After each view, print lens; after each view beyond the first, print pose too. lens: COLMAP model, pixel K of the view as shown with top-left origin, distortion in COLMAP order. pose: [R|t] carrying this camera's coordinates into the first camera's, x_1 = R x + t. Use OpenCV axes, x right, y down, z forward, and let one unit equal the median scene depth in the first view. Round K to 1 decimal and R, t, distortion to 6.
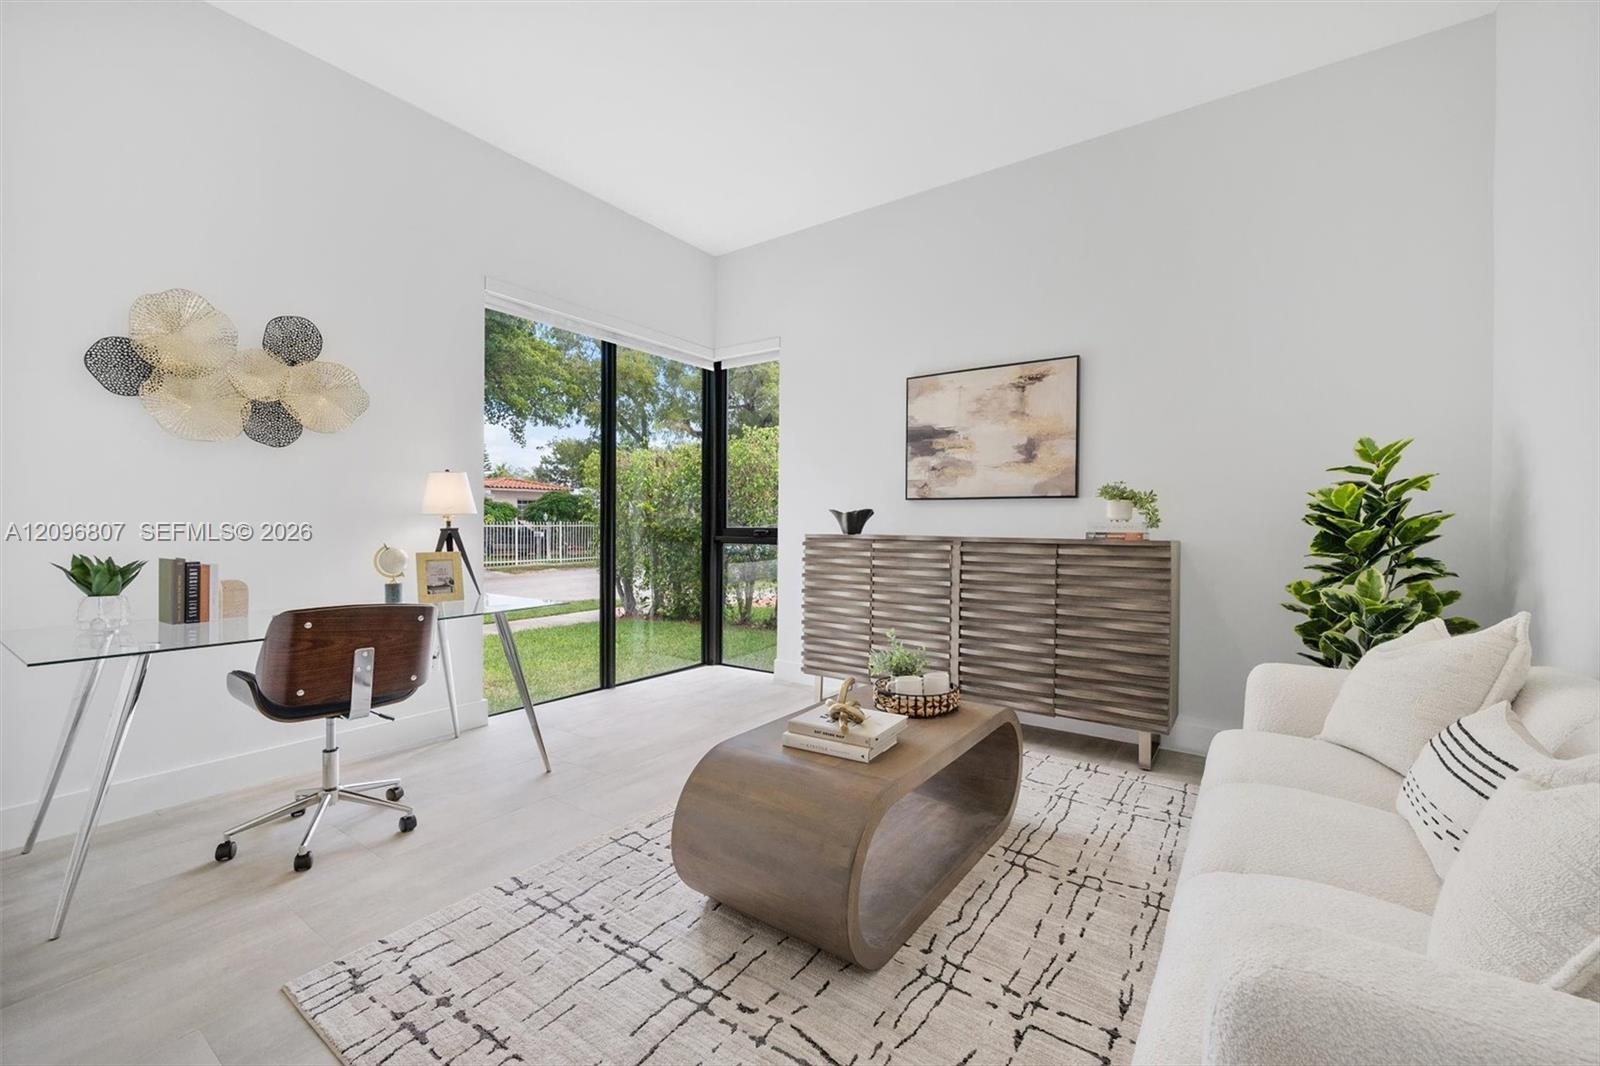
lens RADIAL K [[644.0, 0, 805.3], [0, 644.0, 524.8], [0, 0, 1]] dist [-0.001227, 0.000036]
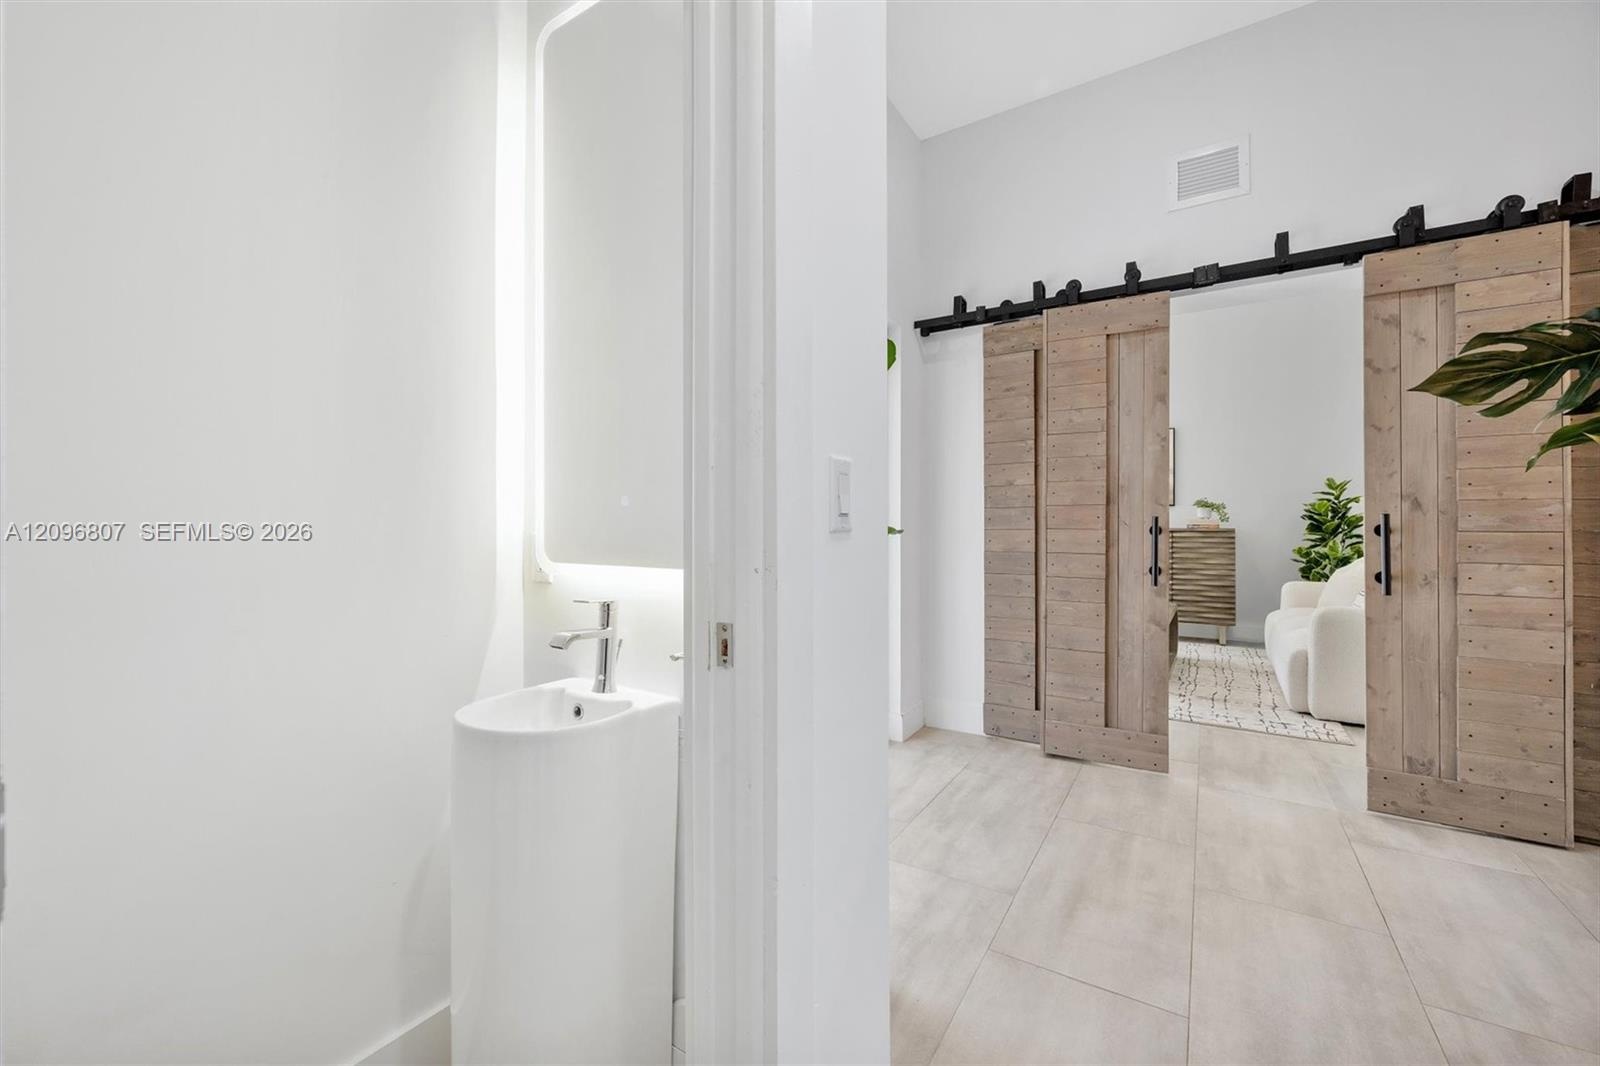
lens RADIAL K [[633.1, 0, 797.3], [0, 633.1, 516.5], [0, 0, 1]] dist [-0.001594, 0.000251]
pose [[0.999497, -0.006299, 0.031074, -0.952525], [0.006674, 0.999906, -0.011984, 0.003438], [-0.030996, 0.012186, 0.999445, -1.029013]]
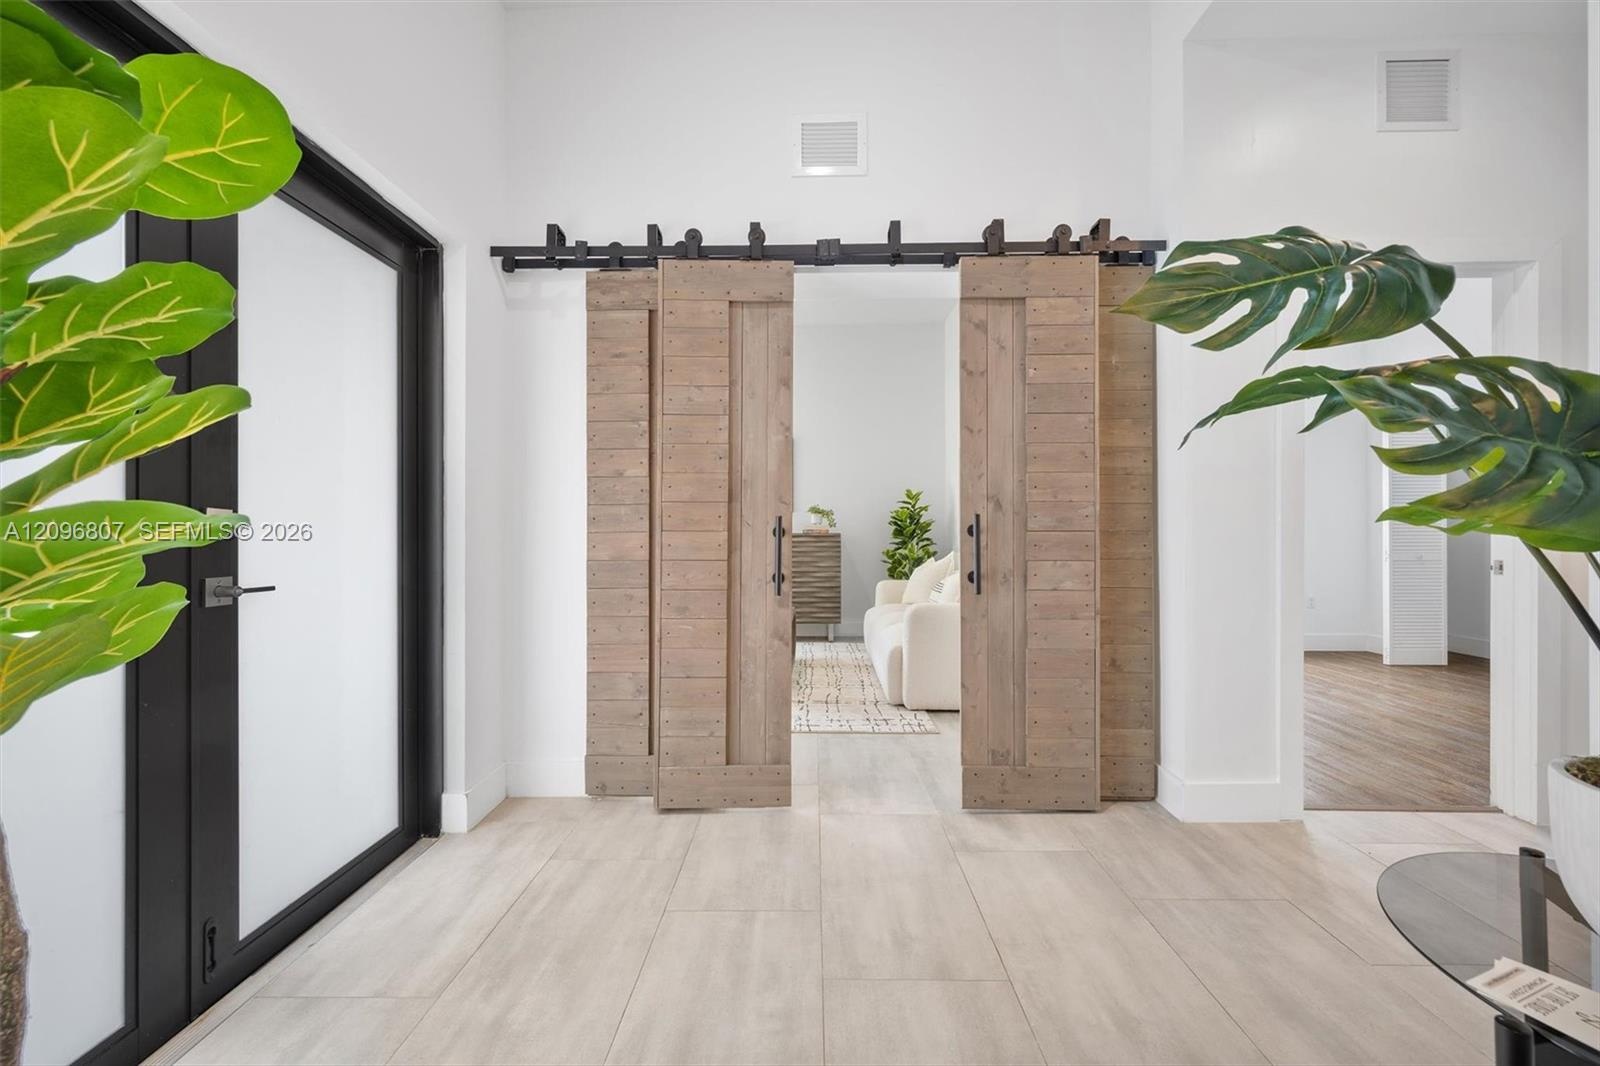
lens RADIAL K [[629.8, 0, 791.6], [0, 629.8, 537.4], [0, 0, 1]] dist [-0.000169, 0.000059]
pose [[0.840522, -0.012722, 0.541628, -0.802530], [0.007866, 0.999905, 0.011281, 0.015874], [-0.541720, -0.005222, 0.840543, -0.770617]]
